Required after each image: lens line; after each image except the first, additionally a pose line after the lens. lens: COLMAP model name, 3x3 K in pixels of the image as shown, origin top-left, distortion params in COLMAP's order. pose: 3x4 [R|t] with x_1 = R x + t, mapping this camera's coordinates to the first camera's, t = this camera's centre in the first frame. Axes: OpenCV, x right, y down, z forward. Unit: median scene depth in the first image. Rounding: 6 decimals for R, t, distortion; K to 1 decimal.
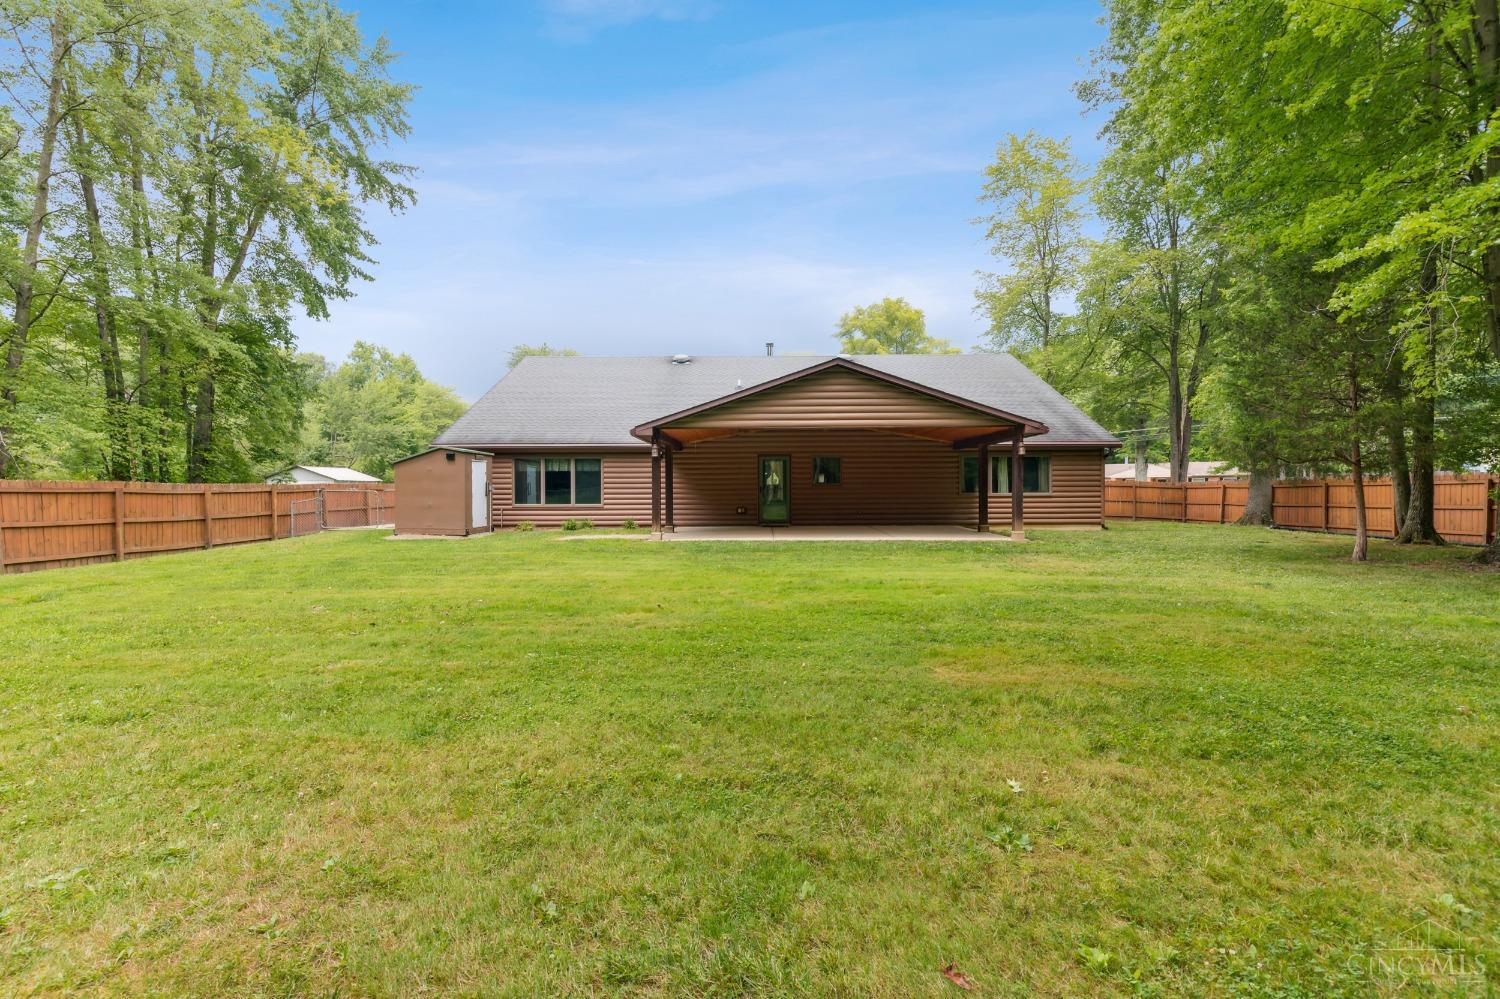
lens RADIAL K [[687.9, 0, 748.5], [0, 687.9, 495.8], [0, 0, 1]] dist [0.000376, 0.000019]
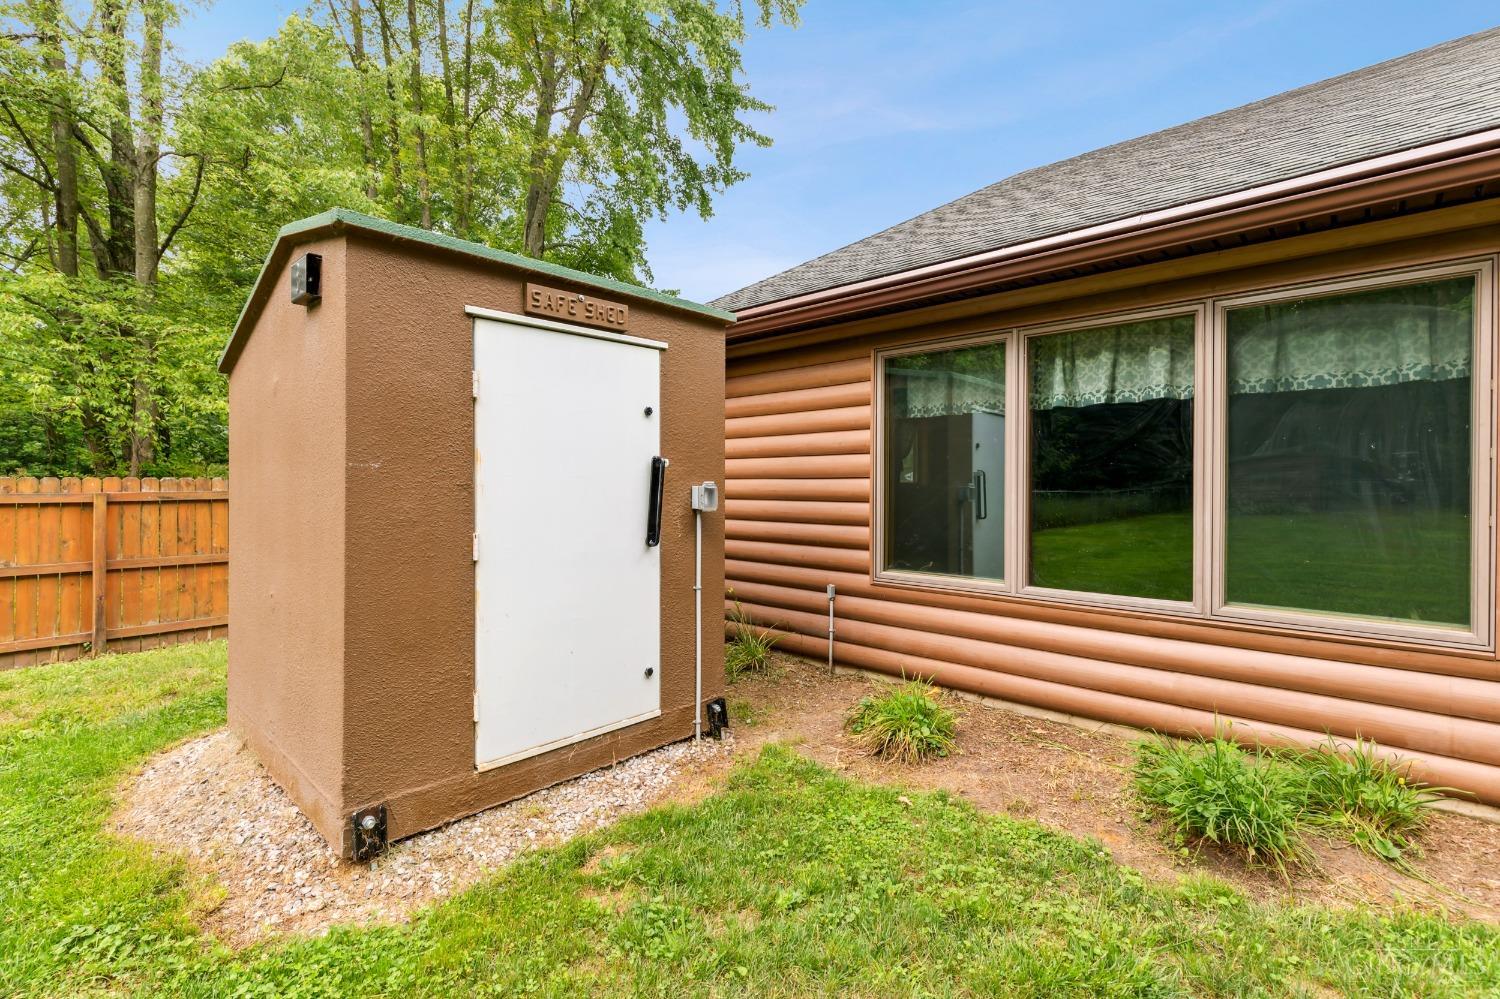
lens RADIAL K [[687.9, 0, 747.7], [0, 687.9, 491.6], [0, 0, 1]] dist [0.000376, 0.000019]
pose [[0.738538, 0.009423, -0.674146, -0.225639], [-0.012796, 0.999918, -0.000041, -0.011889], [0.674091, 0.008657, 0.738598, 0.808375]]
